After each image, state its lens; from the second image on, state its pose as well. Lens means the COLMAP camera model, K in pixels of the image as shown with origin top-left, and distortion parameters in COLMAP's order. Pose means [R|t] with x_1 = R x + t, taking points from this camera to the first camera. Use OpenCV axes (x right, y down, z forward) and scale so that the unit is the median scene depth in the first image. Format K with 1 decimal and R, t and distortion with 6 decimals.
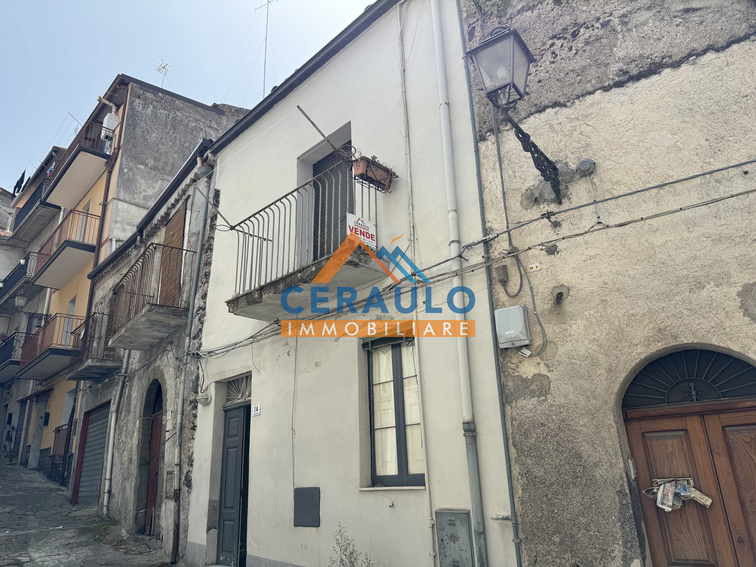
lens RADIAL K [[529.2, 0, 380.3], [0, 529.2, 282.9], [0, 0, 1]] dist [0.071135, -0.097799]
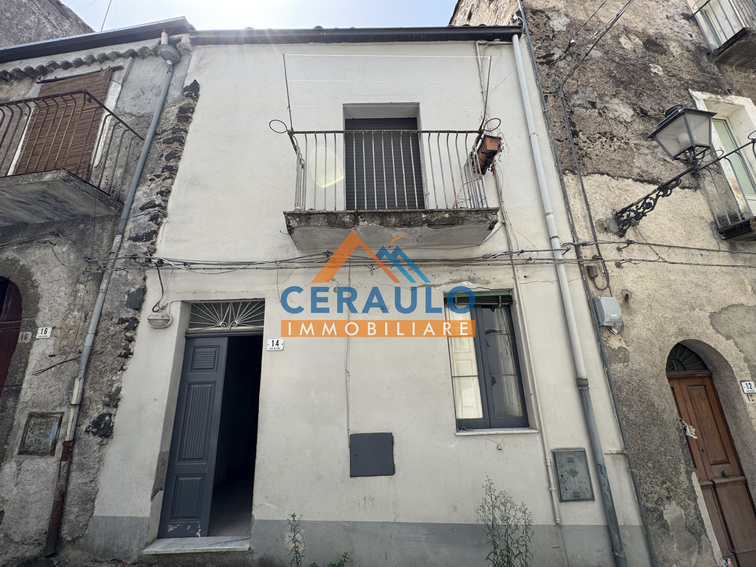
lens RADIAL K [[298.7, 0, 378.0], [0, 298.7, 283.5], [0, 0, 1]] dist [0.001737, -0.000484]
pose [[0.705229, 0.221693, 0.673427, -0.578013], [-0.239493, 0.968512, -0.068032, 0.169369], [-0.667304, -0.113303, 0.736117, 0.672219]]
